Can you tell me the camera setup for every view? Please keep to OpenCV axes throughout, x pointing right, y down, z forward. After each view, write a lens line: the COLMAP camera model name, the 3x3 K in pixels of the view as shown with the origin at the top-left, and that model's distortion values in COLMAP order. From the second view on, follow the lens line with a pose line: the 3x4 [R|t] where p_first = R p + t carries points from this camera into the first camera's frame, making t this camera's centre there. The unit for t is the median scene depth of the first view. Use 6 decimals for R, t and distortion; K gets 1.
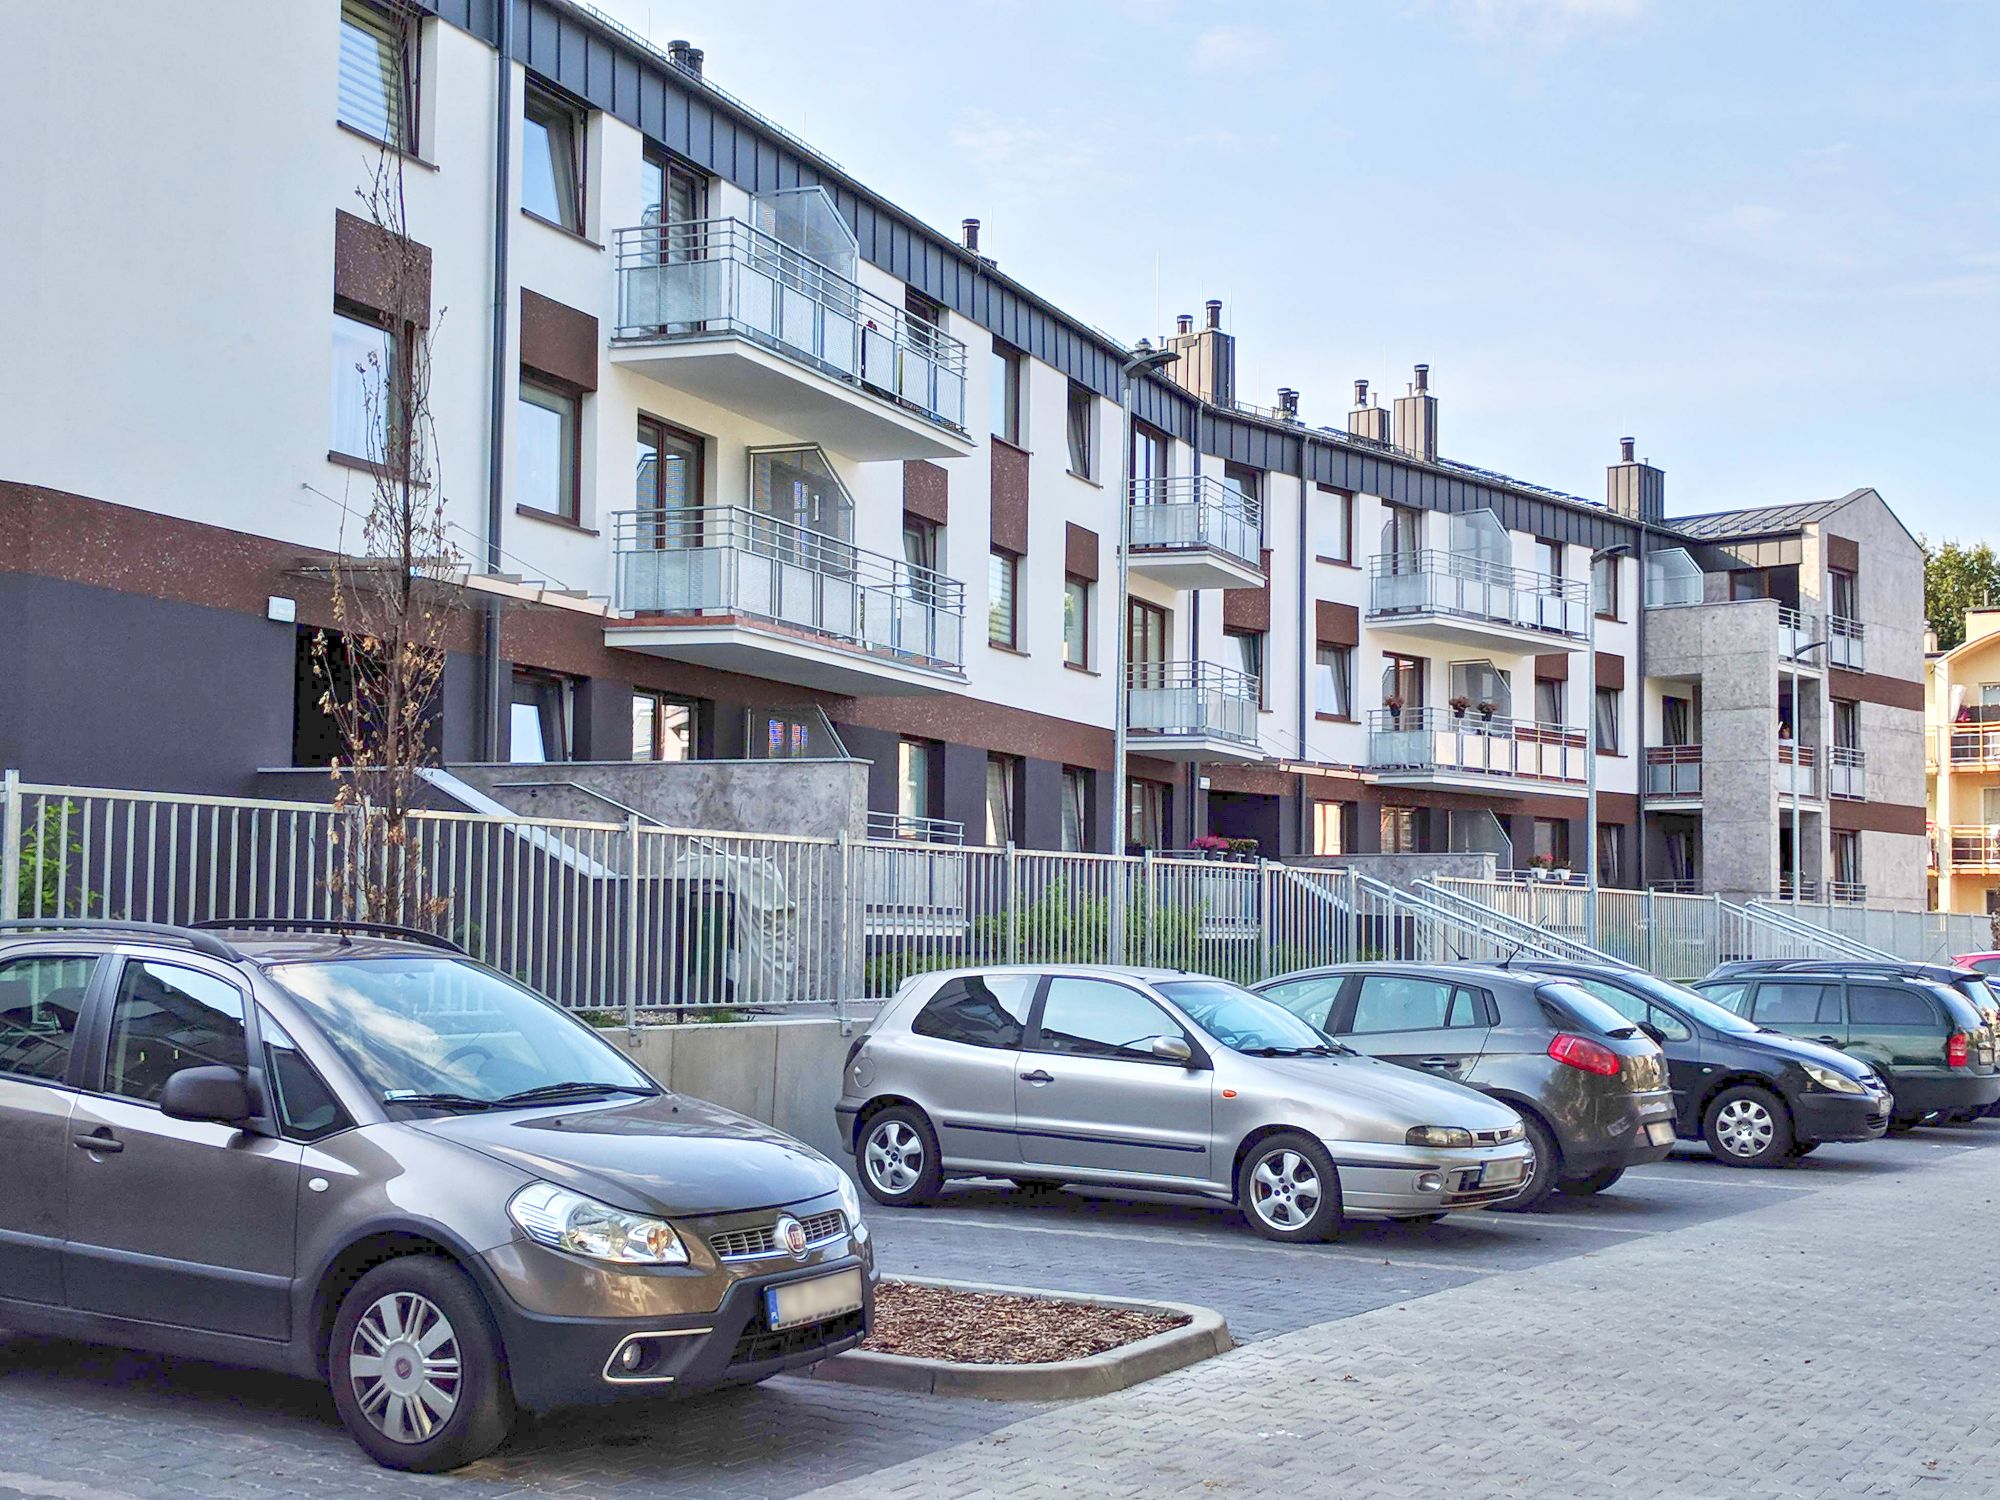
lens RADIAL K [[2553.2, 0, 1004.3], [0, 2553.2, 717.6], [0, 0, 1]] dist [0.156434, -0.739564]
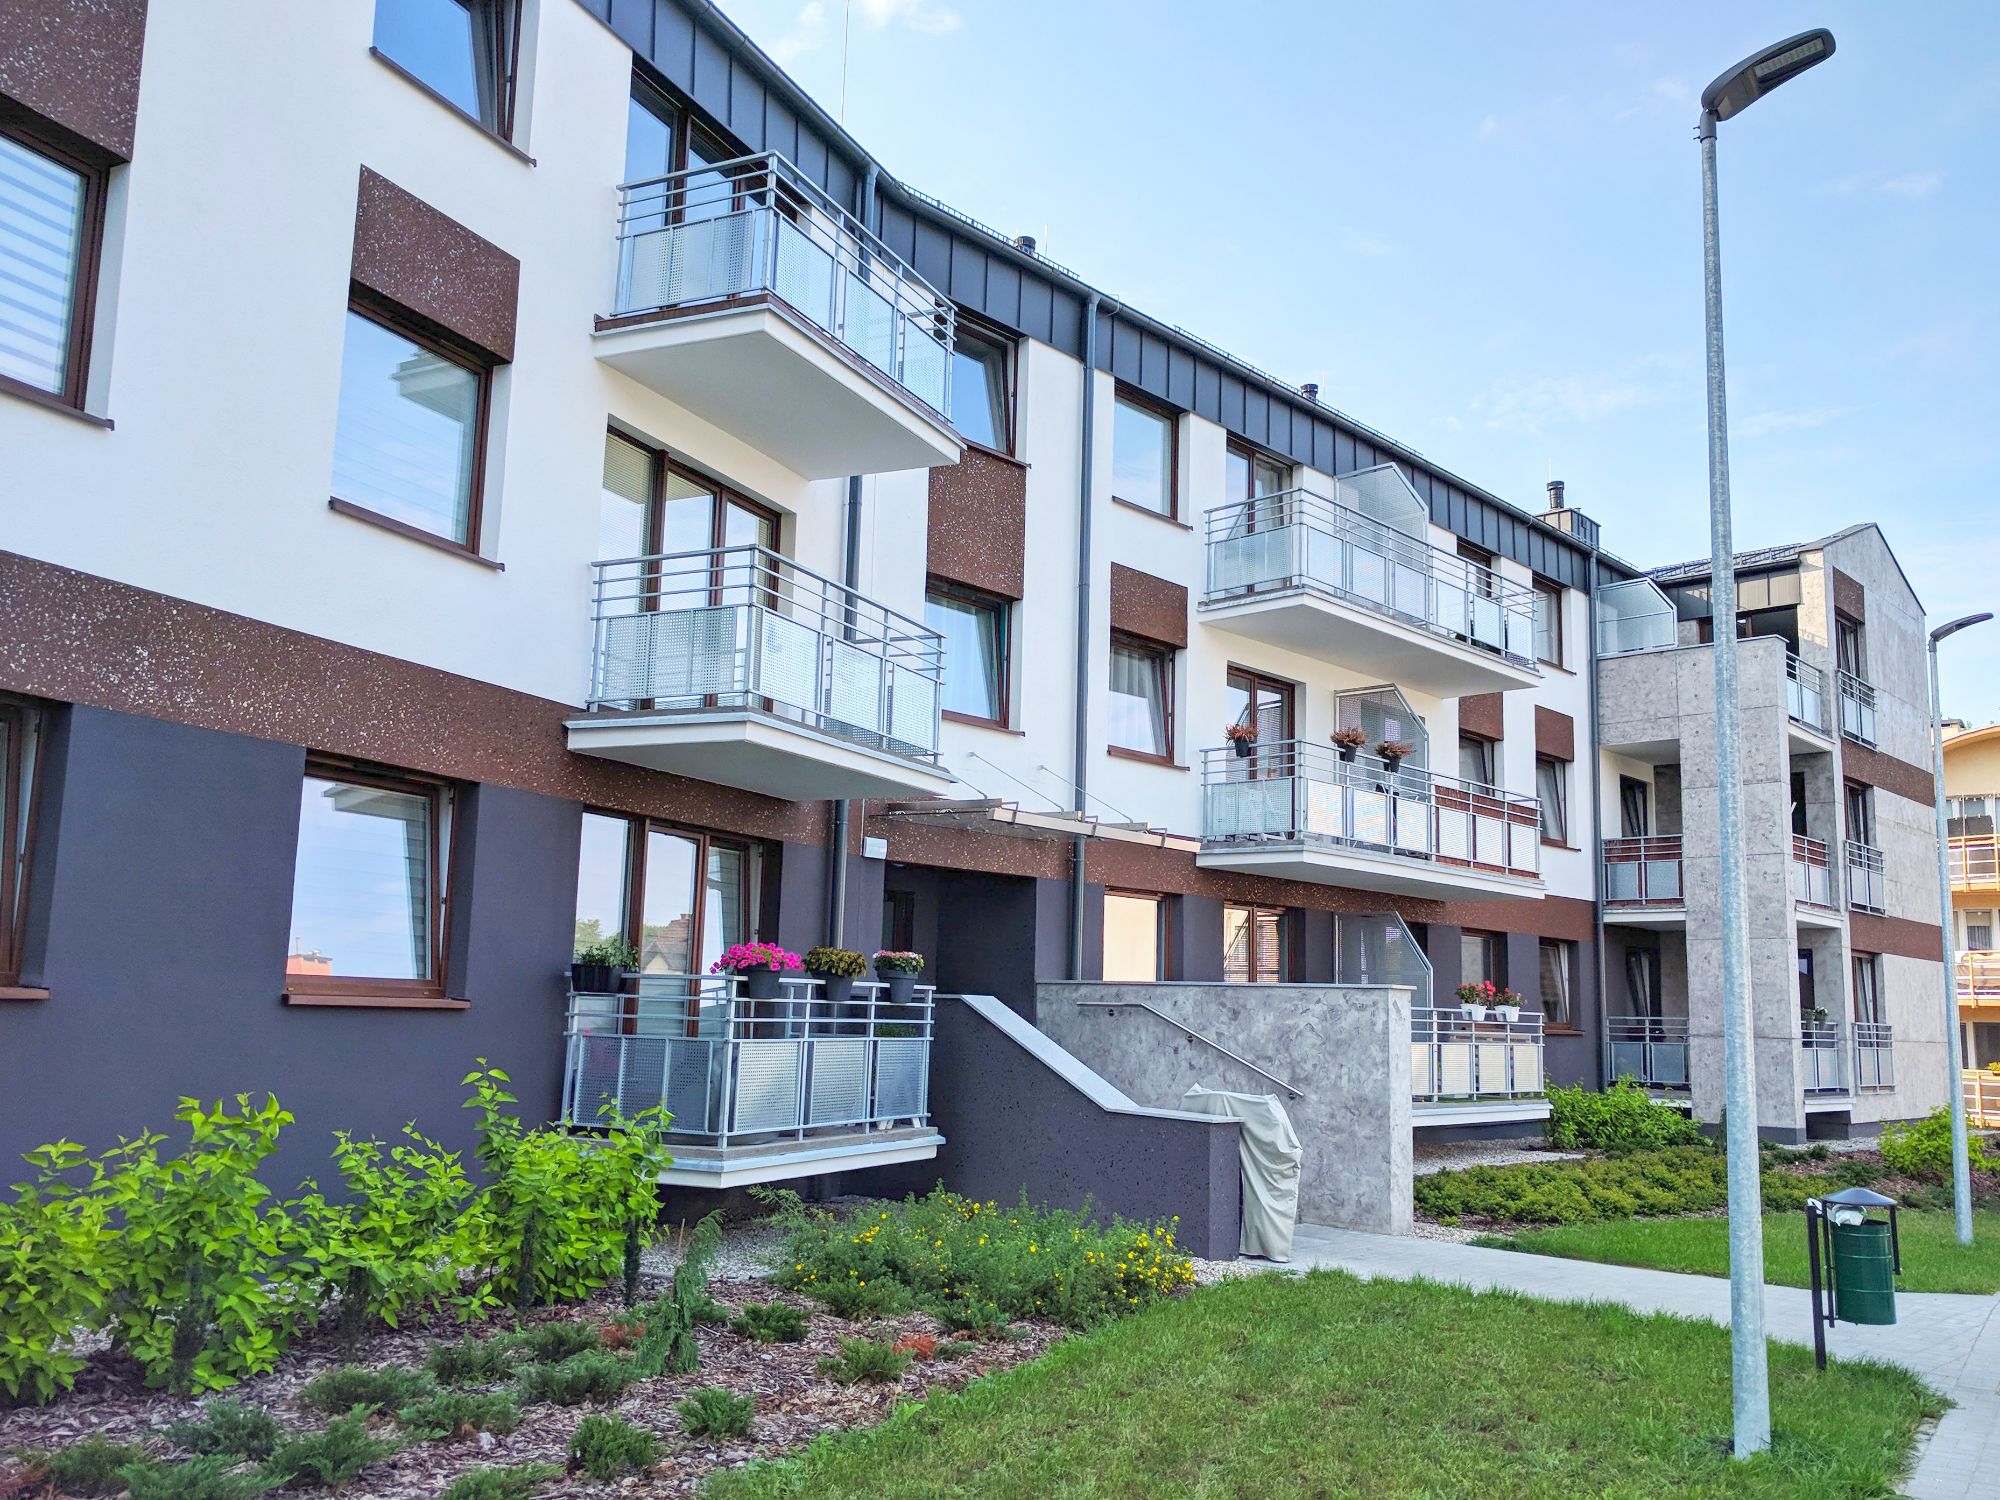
lens RADIAL K [[1615.0, 0, 1012.7], [0, 1615.0, 750.5], [0, 0, 1]] dist [-0.000797, 0.002247]
pose [[0.998990, 0.008348, -0.044146, 0.100336], [-0.011808, 0.996828, -0.078711, 0.025844], [0.043349, 0.079153, 0.995919, 0.534939]]
